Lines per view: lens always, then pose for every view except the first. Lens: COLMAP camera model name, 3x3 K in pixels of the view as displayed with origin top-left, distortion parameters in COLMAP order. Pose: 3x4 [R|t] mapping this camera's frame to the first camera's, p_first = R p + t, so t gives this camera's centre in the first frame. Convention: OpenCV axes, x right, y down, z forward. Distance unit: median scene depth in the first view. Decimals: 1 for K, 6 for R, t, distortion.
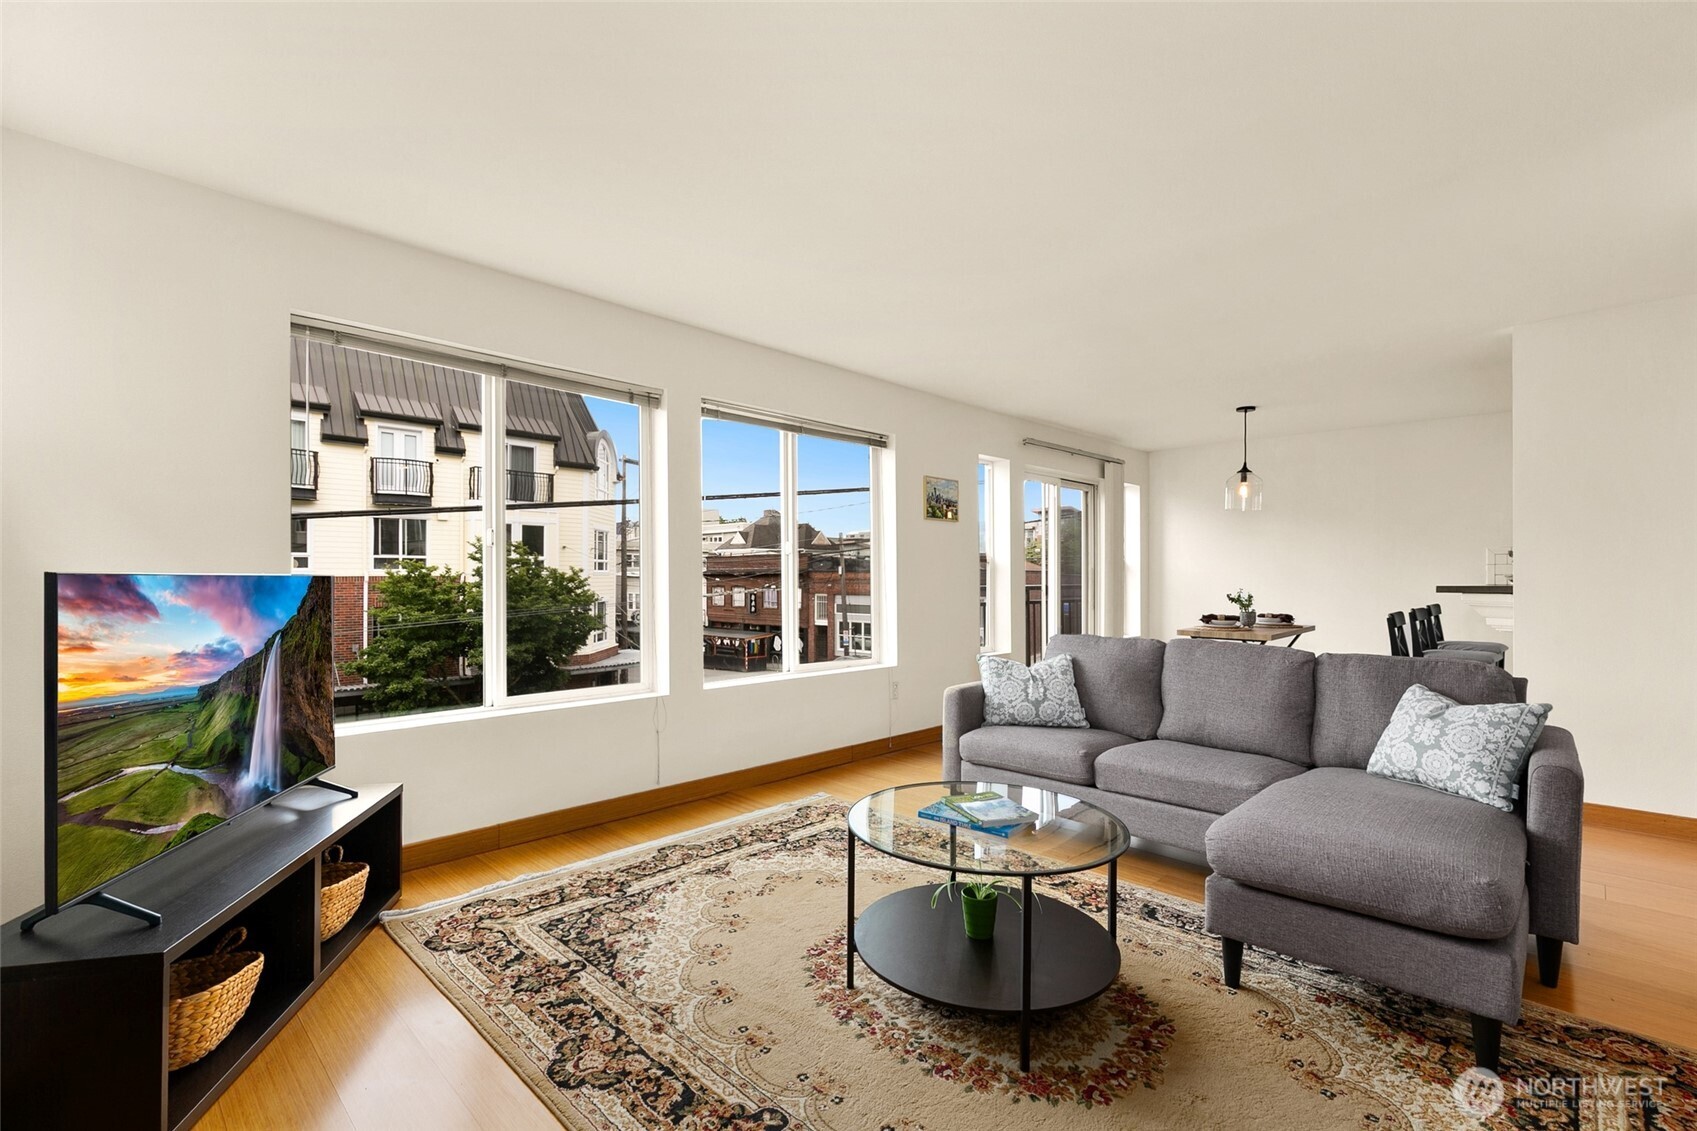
lens RADIAL K [[755.3, 0, 842.5], [0, 755.3, 565.1], [0, 0, 1]] dist [0.003915, 0.001234]
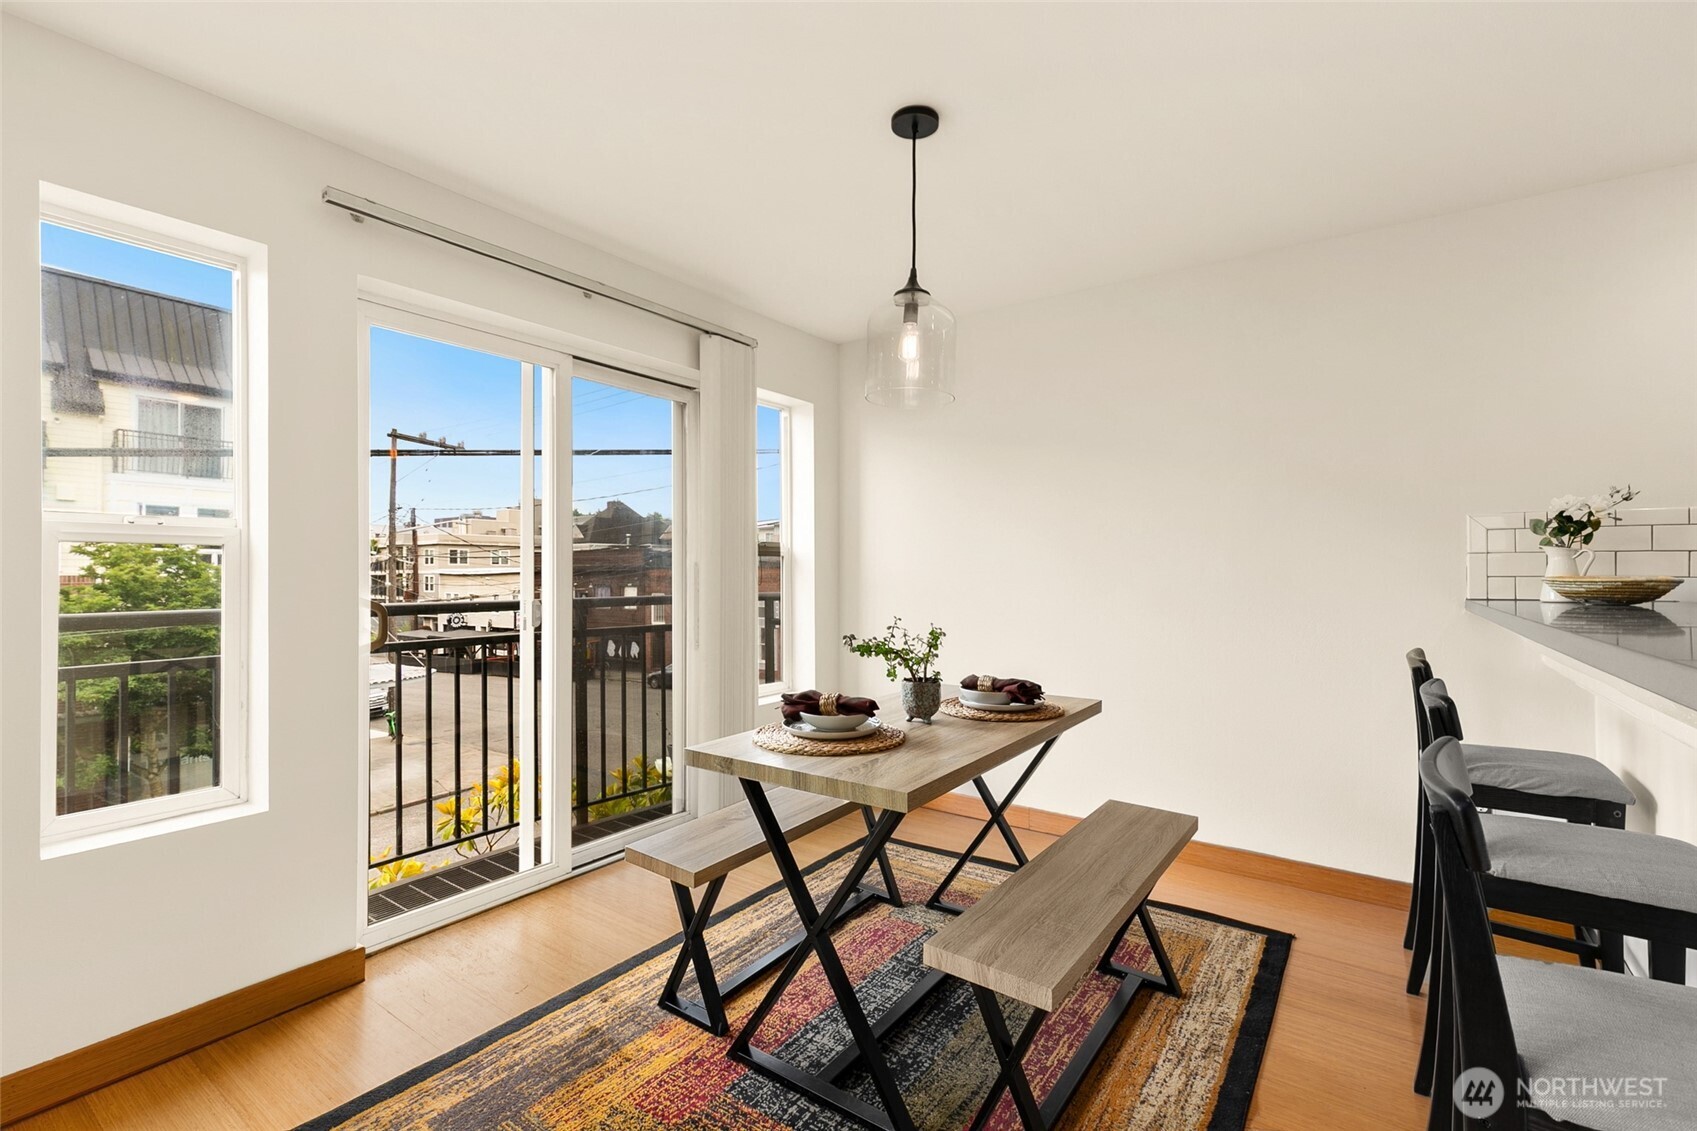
lens RADIAL K [[755.3, 0, 846.4], [0, 755.3, 577.6], [0, 0, 1]] dist [0.003915, 0.001234]
pose [[0.989048, 0.000235, 0.147593, 0.443233], [-0.003047, 0.999818, 0.018829, 0.005628], [-0.147562, -0.019072, 0.988869, 0.639231]]
